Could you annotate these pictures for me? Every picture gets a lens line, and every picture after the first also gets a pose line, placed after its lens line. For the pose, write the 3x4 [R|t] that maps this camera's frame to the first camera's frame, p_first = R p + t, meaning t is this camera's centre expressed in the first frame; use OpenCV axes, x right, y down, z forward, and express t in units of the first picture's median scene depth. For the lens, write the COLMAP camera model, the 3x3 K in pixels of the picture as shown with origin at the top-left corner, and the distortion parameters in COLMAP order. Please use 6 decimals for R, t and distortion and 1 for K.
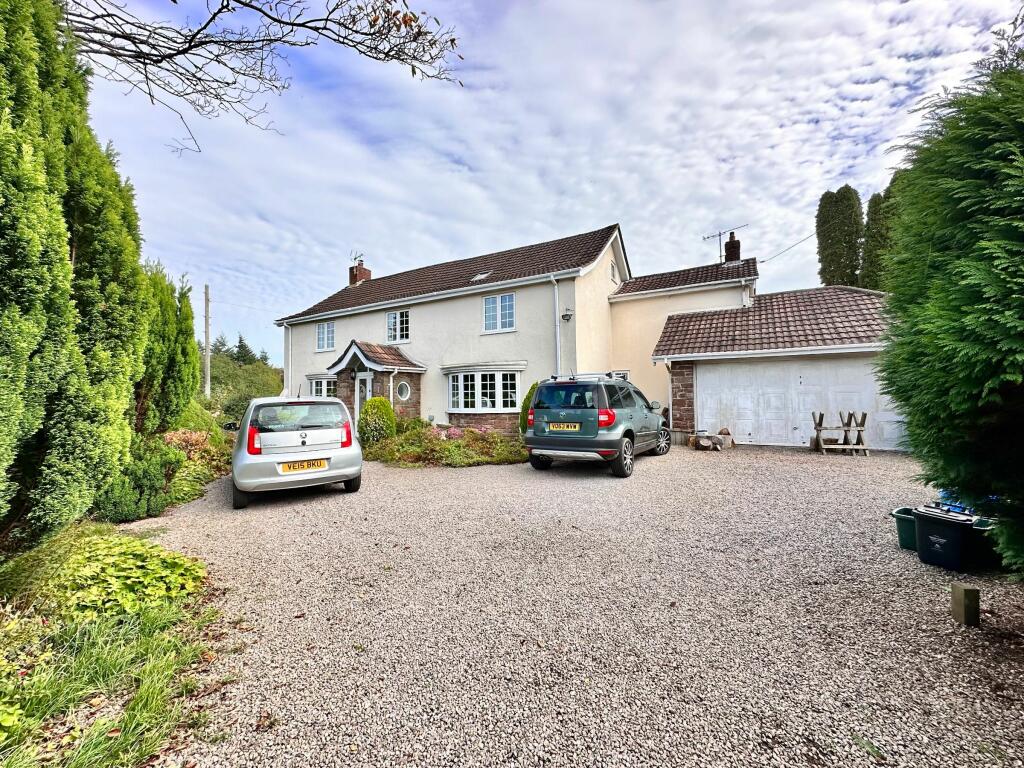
lens RADIAL K [[407.6, 0, 506.7], [0, 407.6, 385.6], [0, 0, 1]] dist [-0.000779, -0.000060]
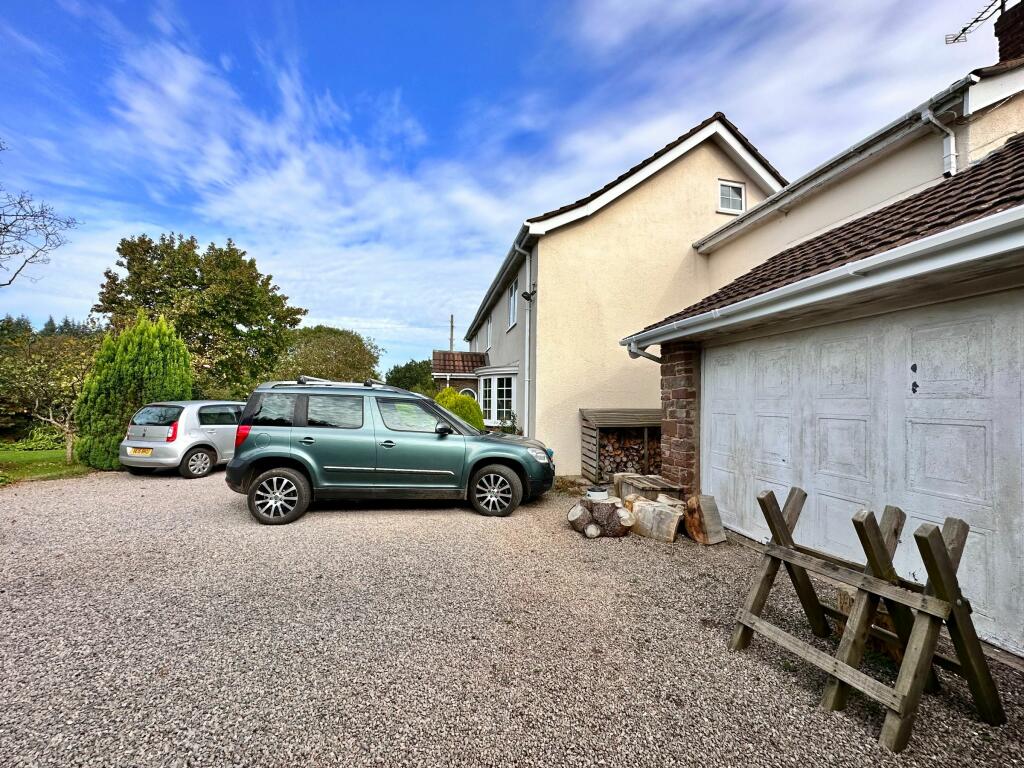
lens RADIAL K [[407.6, 0, 508.9], [0, 407.6, 390.6], [0, 0, 1]] dist [-0.000779, -0.000060]
pose [[0.637669, -0.000945, -0.770310, 0.723369], [0.001672, 0.999999, 0.000158, -0.004786], [0.770309, -0.001389, 0.637670, 0.565763]]
